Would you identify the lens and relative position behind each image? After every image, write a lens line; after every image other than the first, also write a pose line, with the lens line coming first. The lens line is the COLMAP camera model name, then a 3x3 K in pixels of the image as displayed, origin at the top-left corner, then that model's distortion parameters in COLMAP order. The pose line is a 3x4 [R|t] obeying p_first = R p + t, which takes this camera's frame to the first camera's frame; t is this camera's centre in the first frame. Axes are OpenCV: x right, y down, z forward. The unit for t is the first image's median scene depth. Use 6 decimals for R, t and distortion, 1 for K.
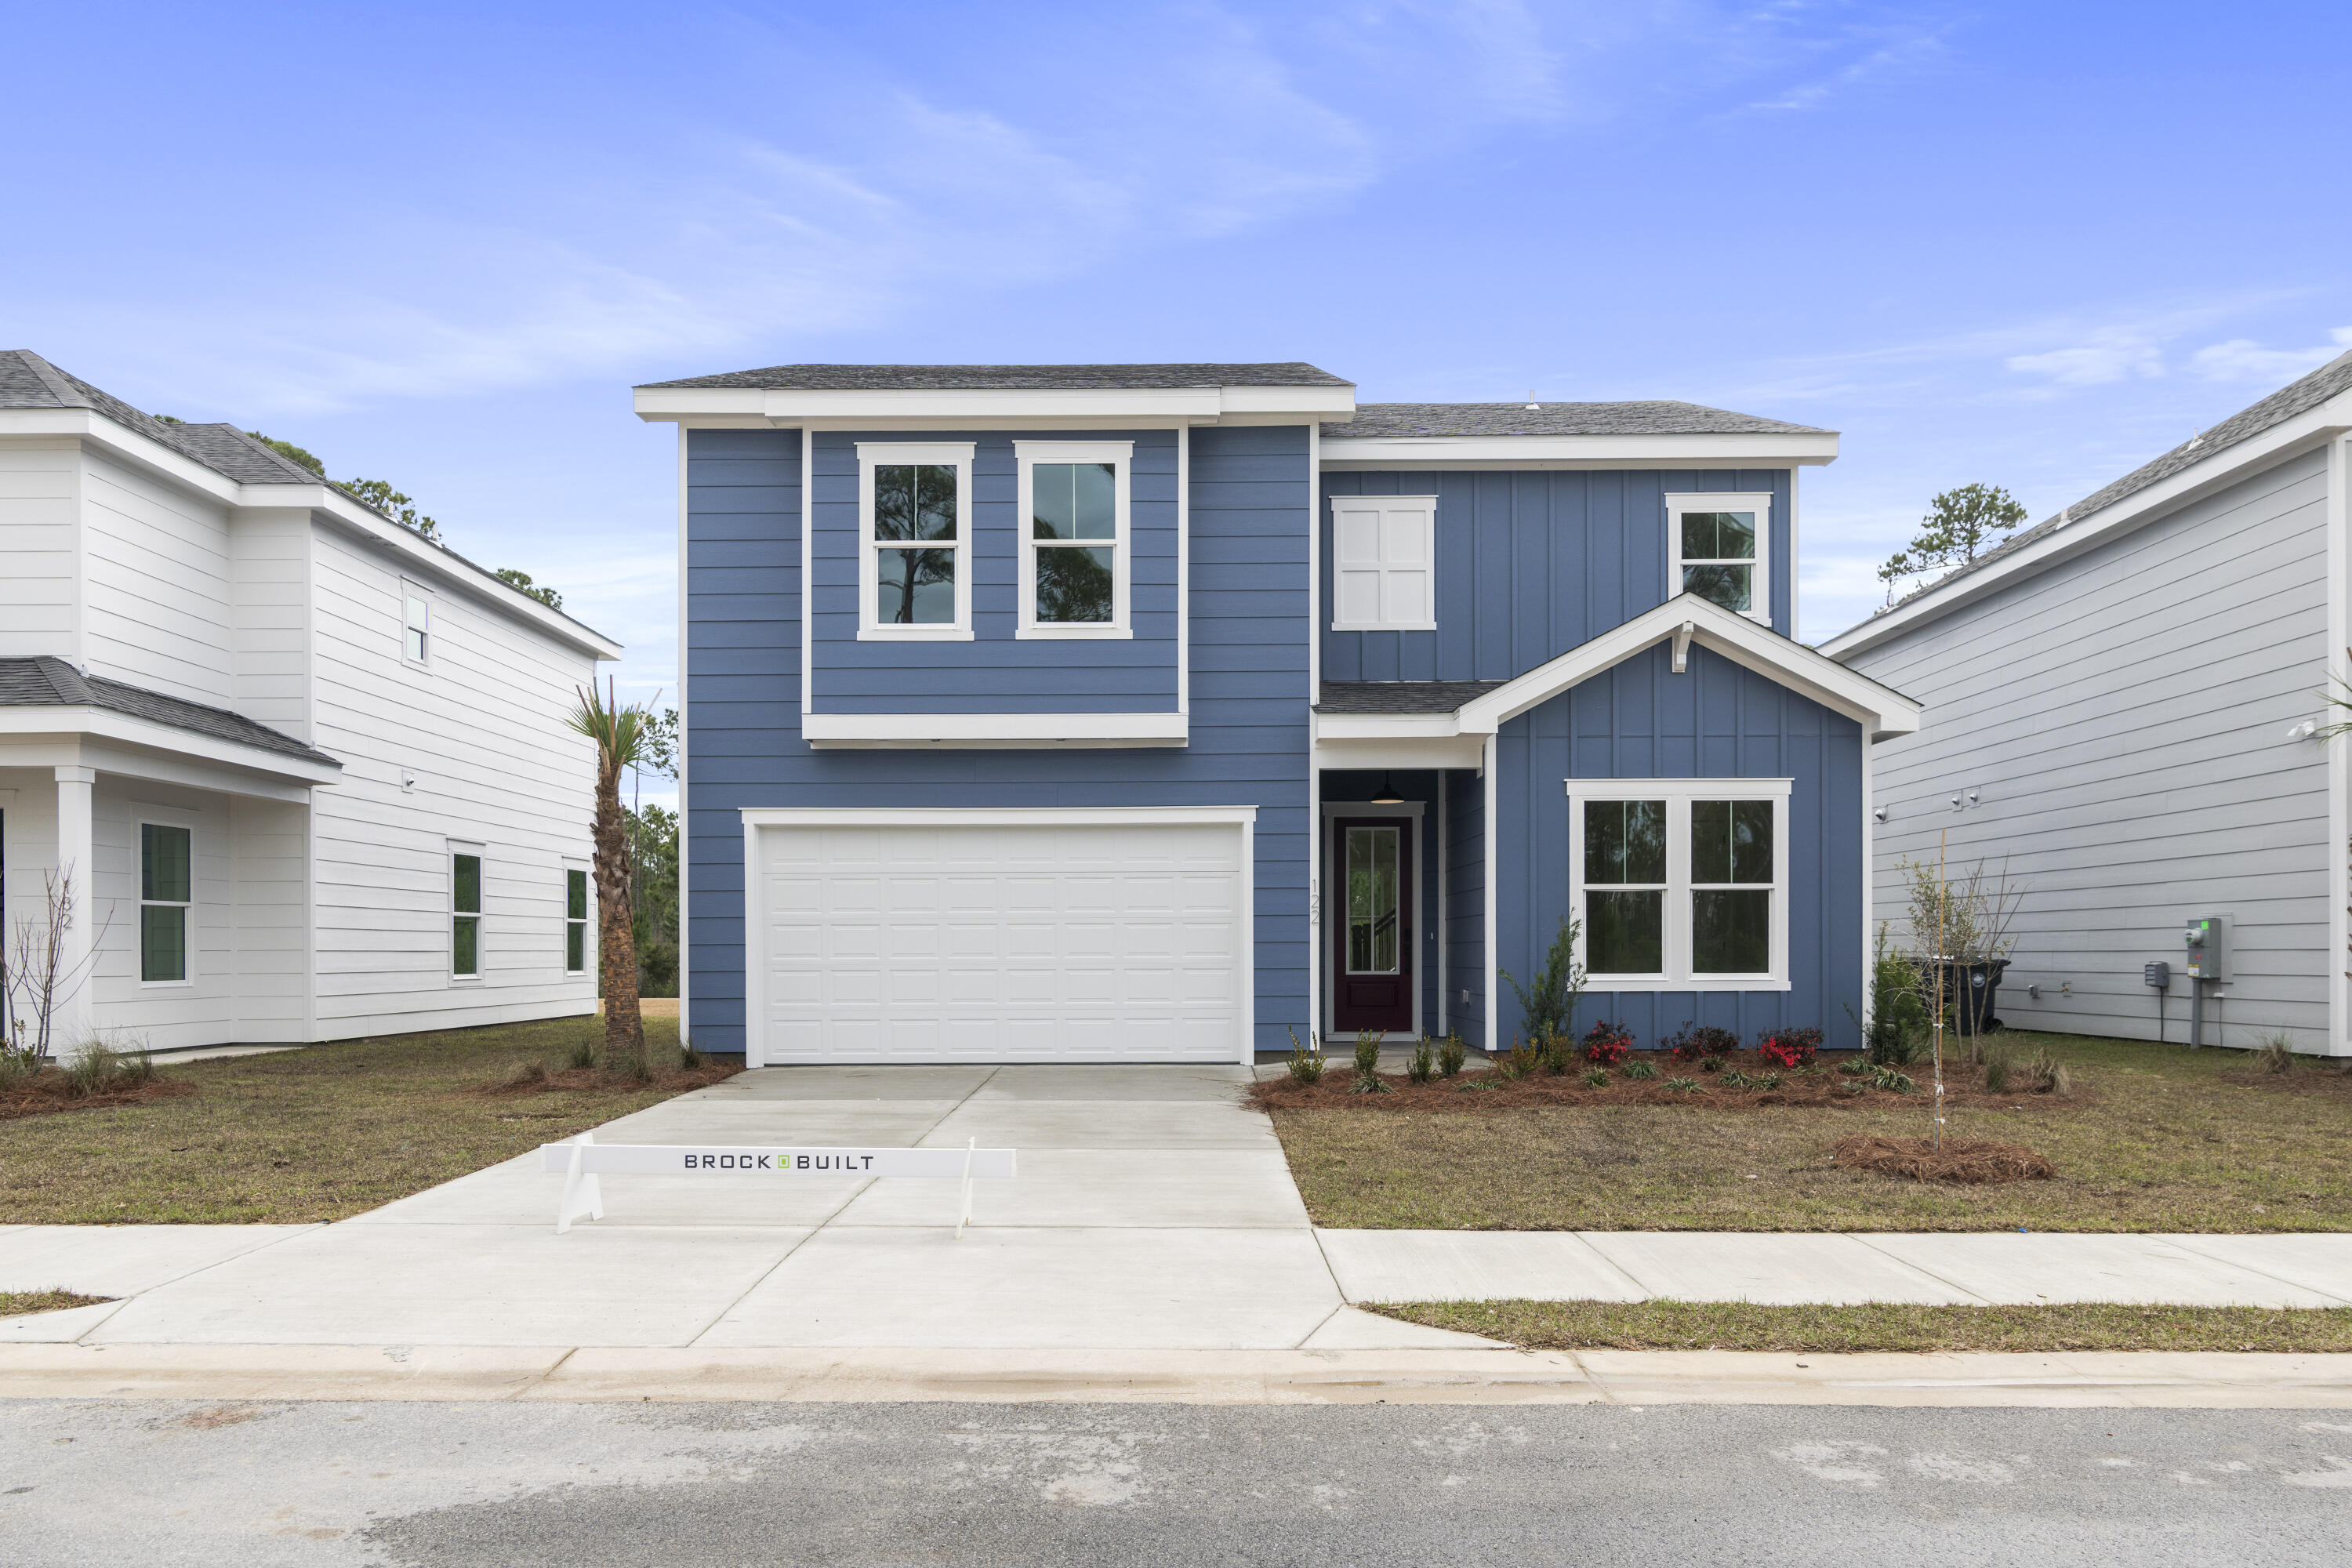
lens RADIAL K [[1546.0, 0, 1176.0], [0, 1546.0, 784.0], [0, 0, 1]] dist [0.002908, -0.000588]
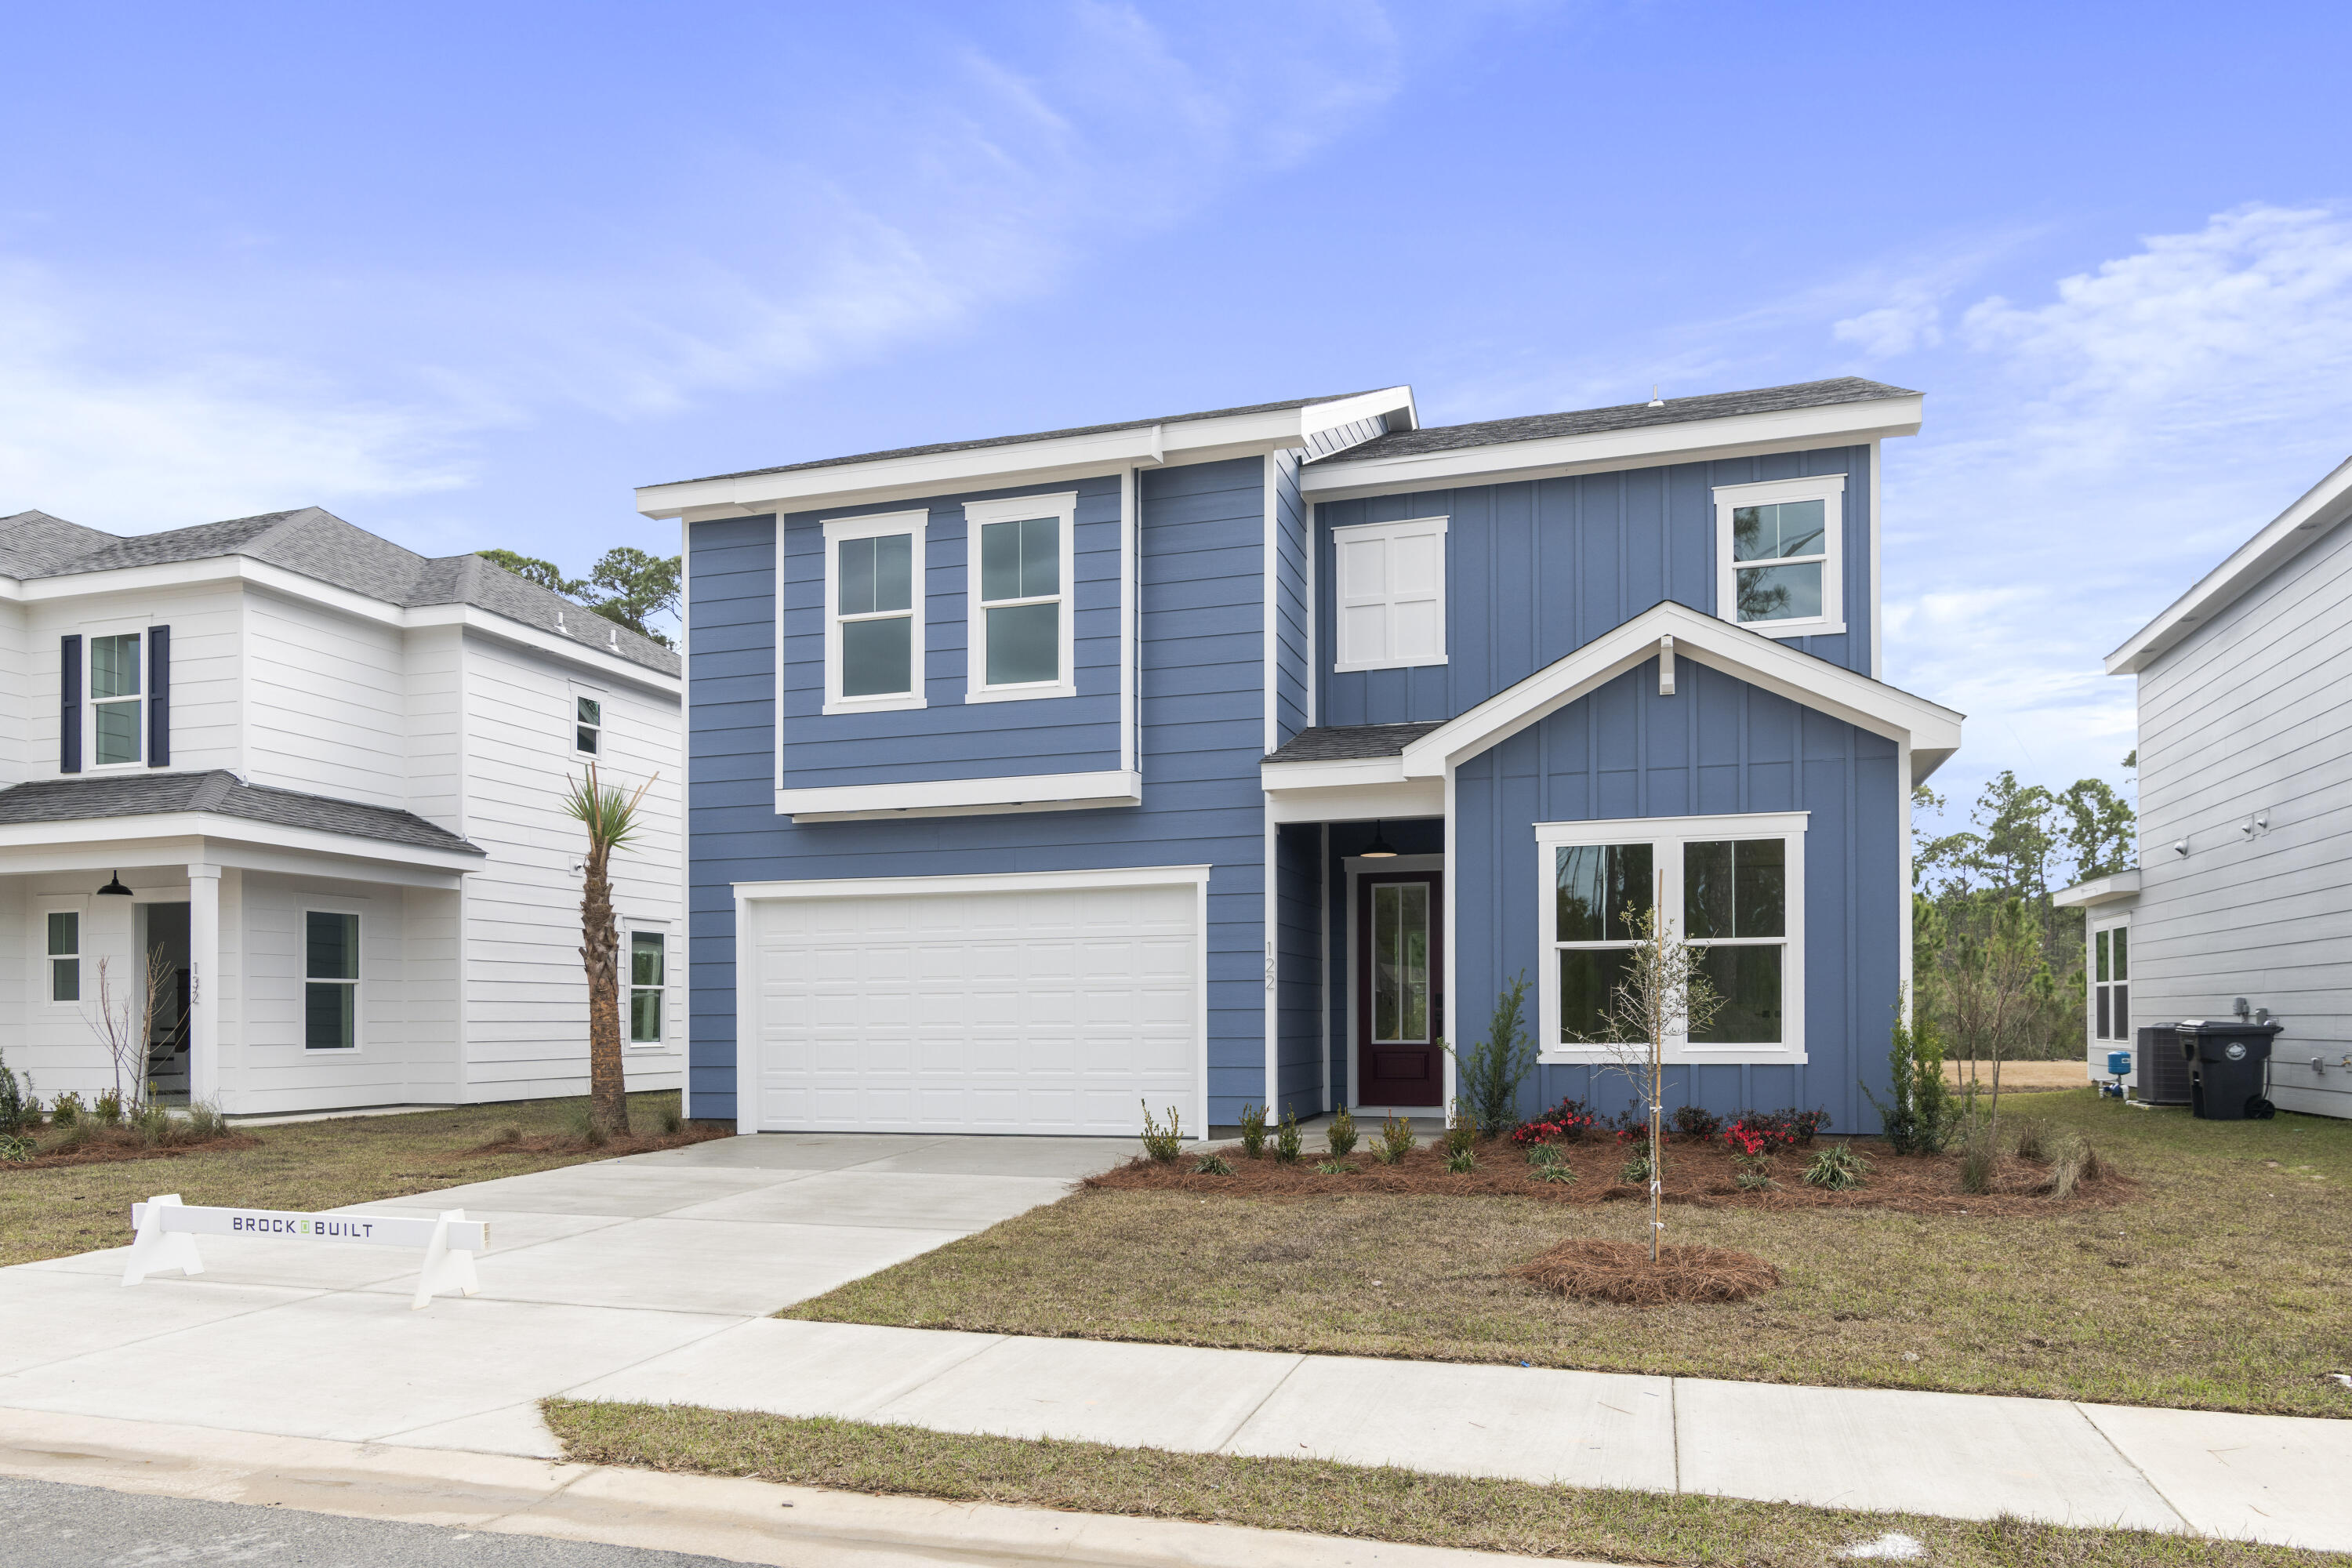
lens RADIAL K [[1572.6, 0, 1176.1], [0, 1572.6, 837.7], [0, 0, 1]] dist [0.002496, 0.001473]
pose [[0.955717, -0.037397, -0.291902, 0.313572], [0.035755, 0.999300, -0.010958, 0.007439], [0.292107, 0.000035, 0.956386, 0.078794]]
